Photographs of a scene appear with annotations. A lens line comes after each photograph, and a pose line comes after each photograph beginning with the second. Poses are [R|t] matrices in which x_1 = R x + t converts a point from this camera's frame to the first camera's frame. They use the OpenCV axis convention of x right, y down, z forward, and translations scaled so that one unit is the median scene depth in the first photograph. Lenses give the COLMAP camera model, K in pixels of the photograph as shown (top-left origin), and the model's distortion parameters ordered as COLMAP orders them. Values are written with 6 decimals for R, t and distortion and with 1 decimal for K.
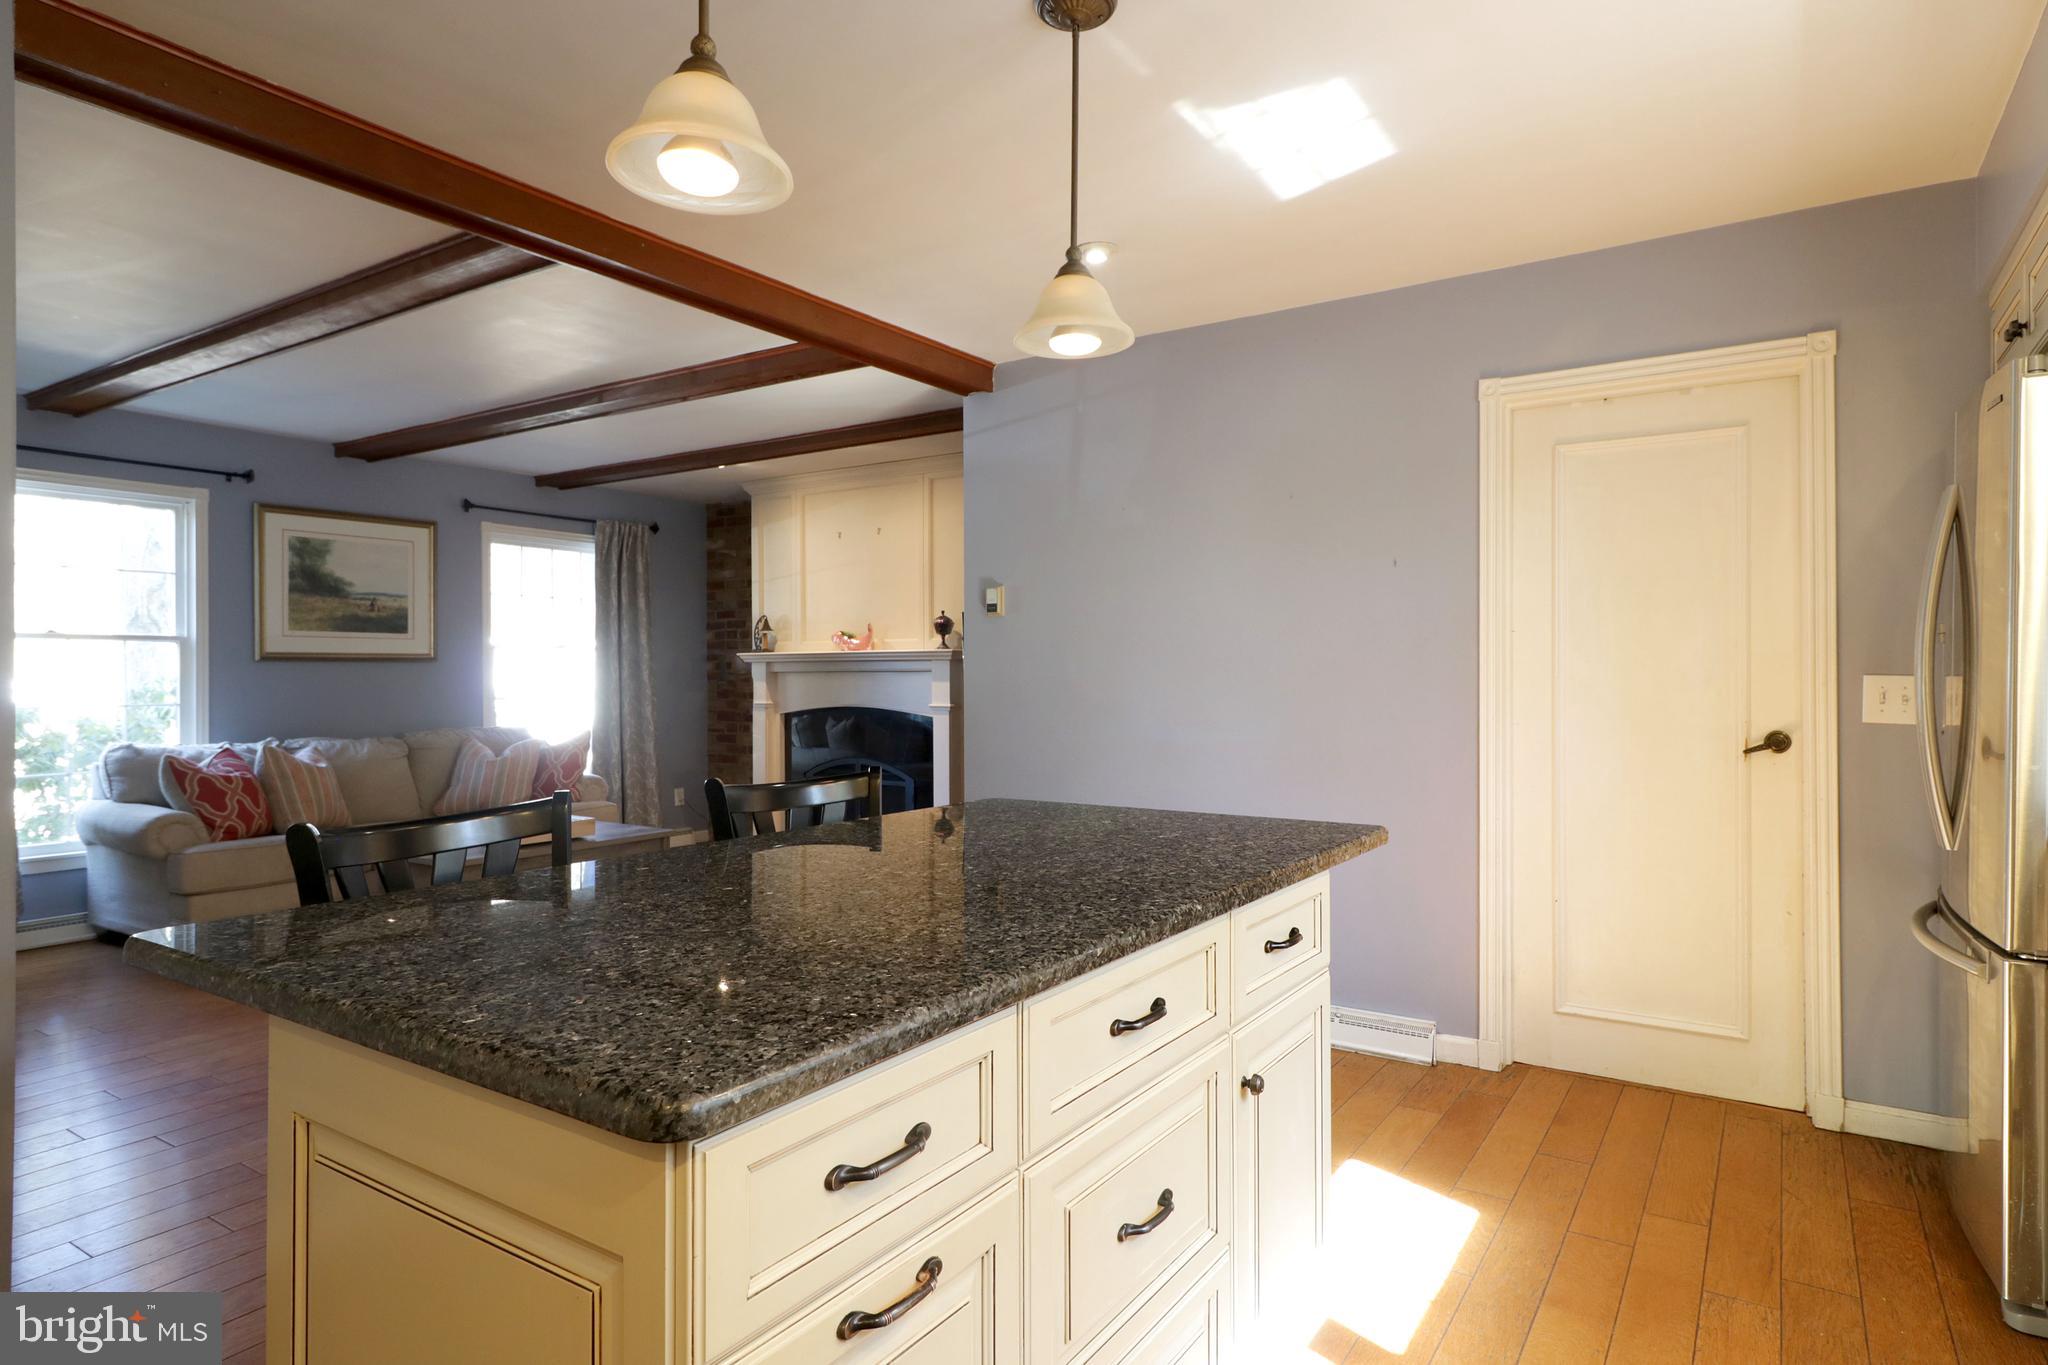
lens RADIAL K [[1160.0, 0, 1022.5], [0, 1160.0, 672.7], [0, 0, 1]] dist [-0.003586, 0.011236]
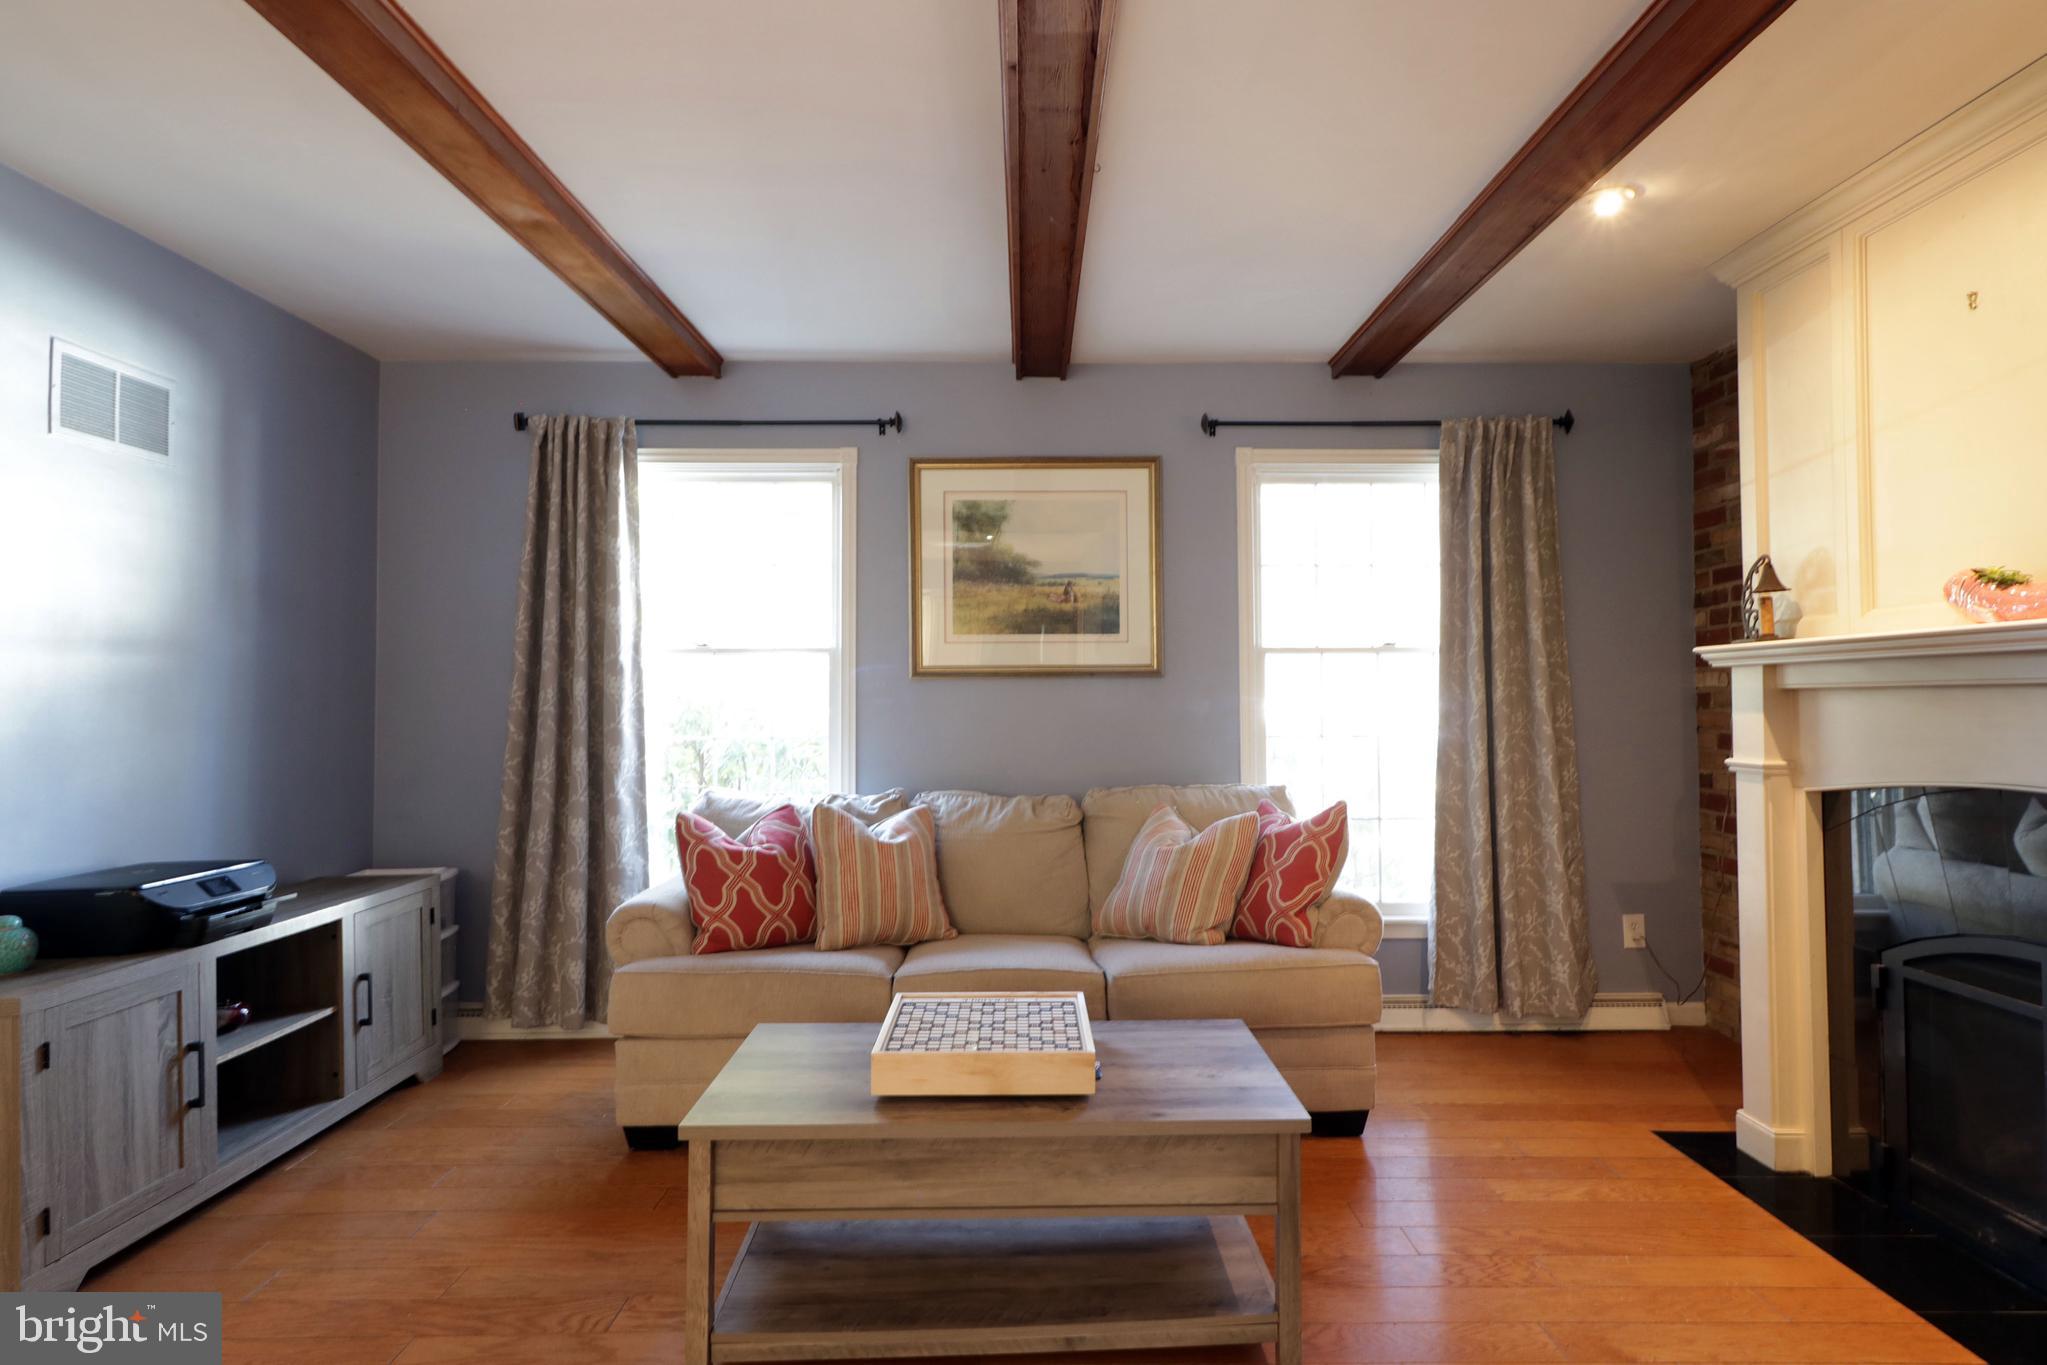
lens RADIAL K [[1113.3, 0, 1043.7], [0, 1113.3, 671.0], [0, 0, 1]] dist [0.006708, 0.003117]
pose [[0.577273, -0.020884, -0.816284, -0.048981], [0.003812, 0.999731, -0.022881, 0.001131], [0.816542, 0.010097, 0.577197, 0.633959]]
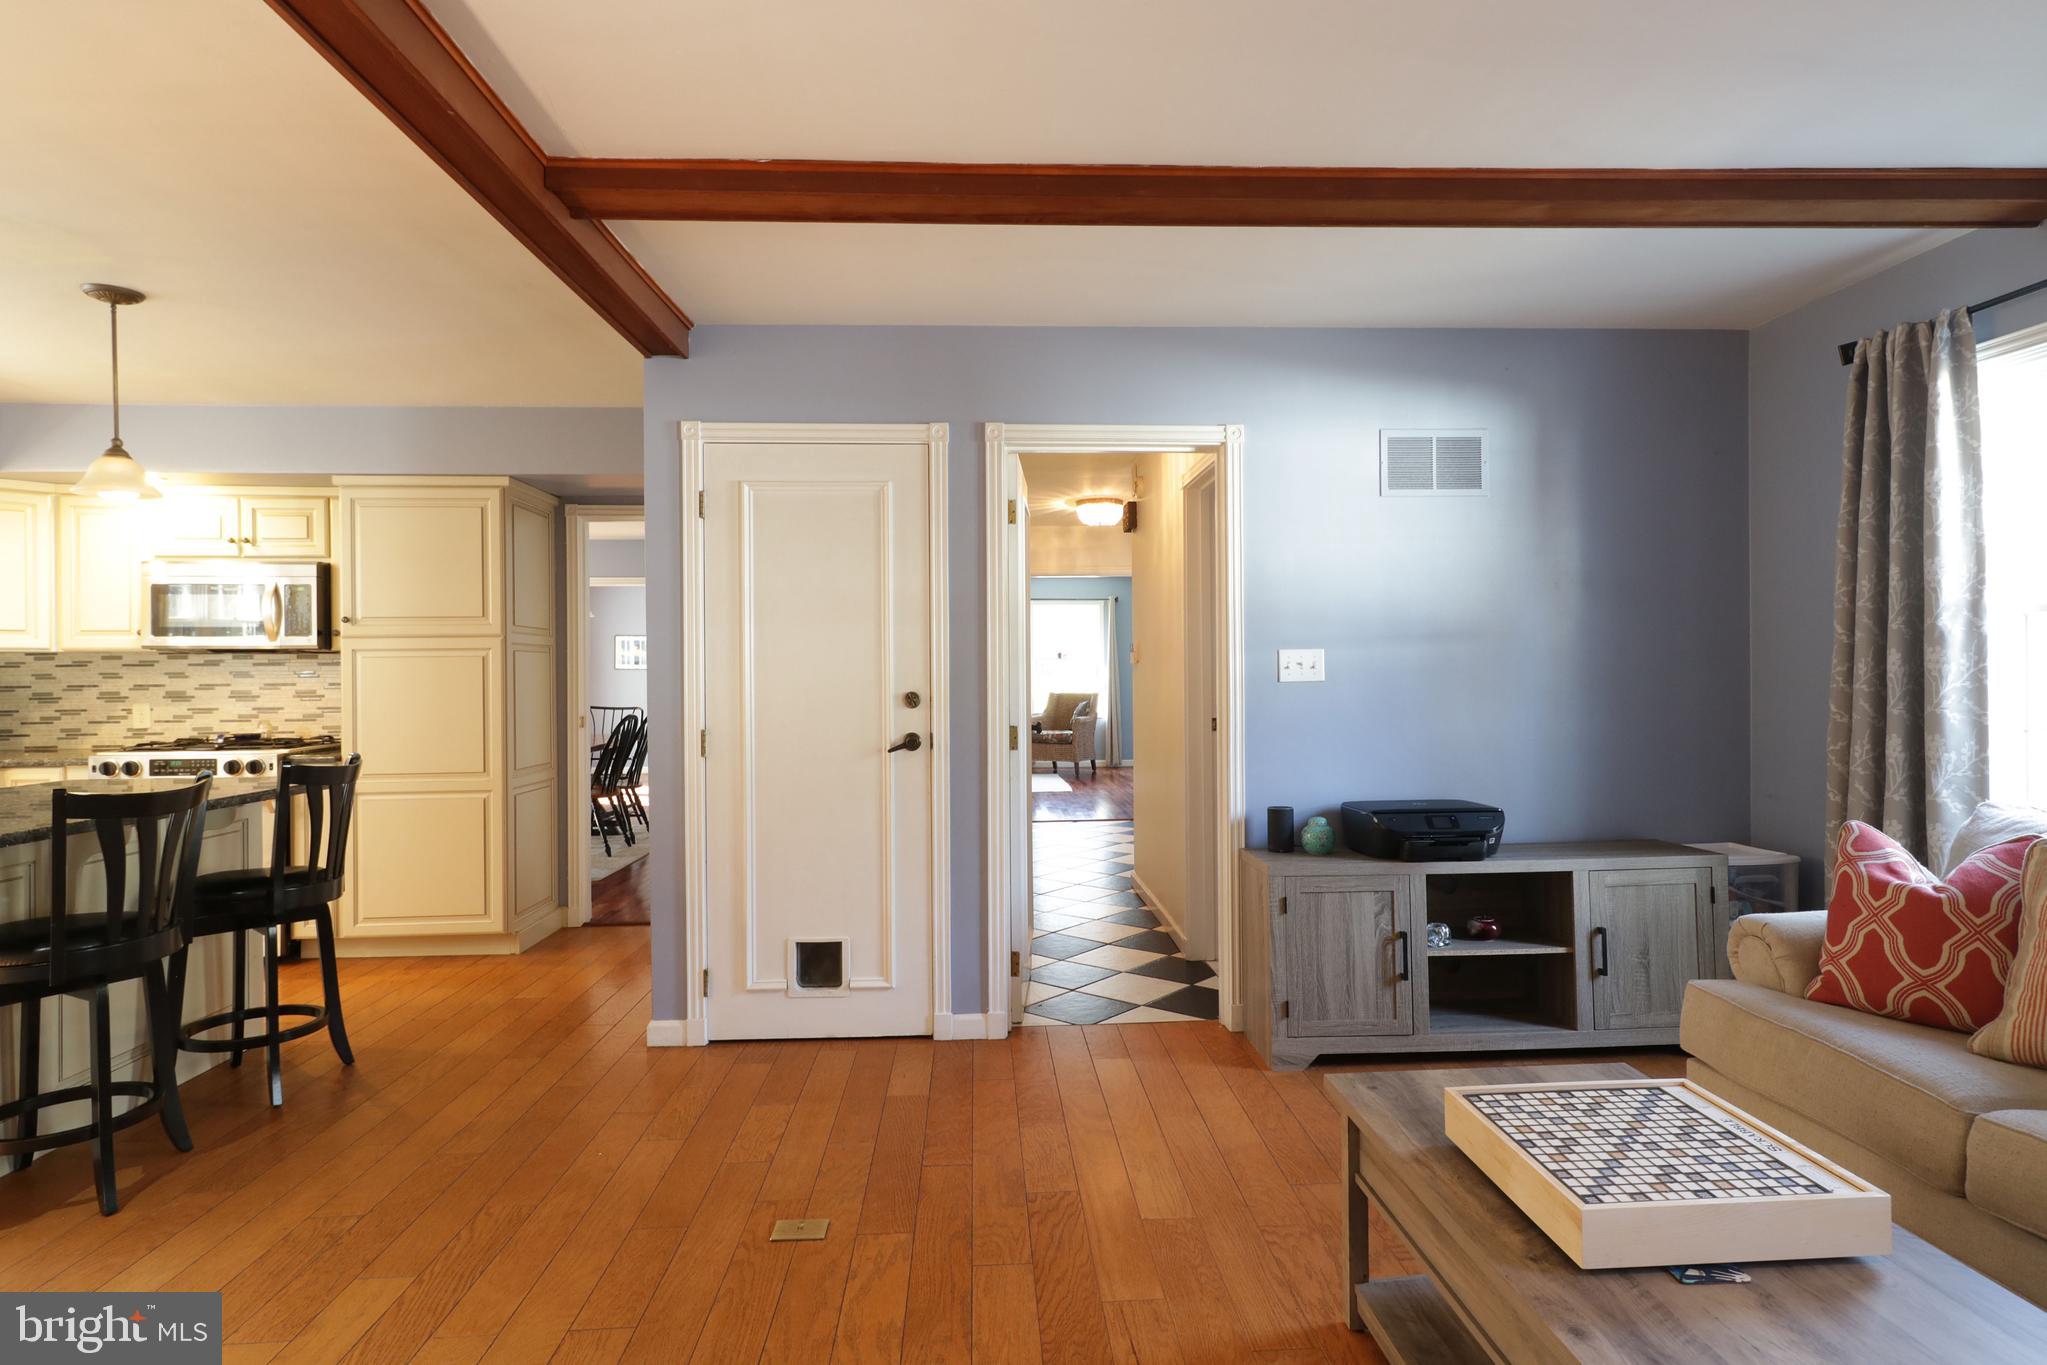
lens RADIAL K [[1113.3, 0, 1043.7], [0, 1113.3, 671.0], [0, 0, 1]] dist [0.006708, 0.003117]
pose [[-0.792222, 0.008163, -0.610179, -0.087260], [0.013100, 0.999908, -0.003631, -0.003648], [0.610093, -0.010870, -0.792256, 0.952006]]
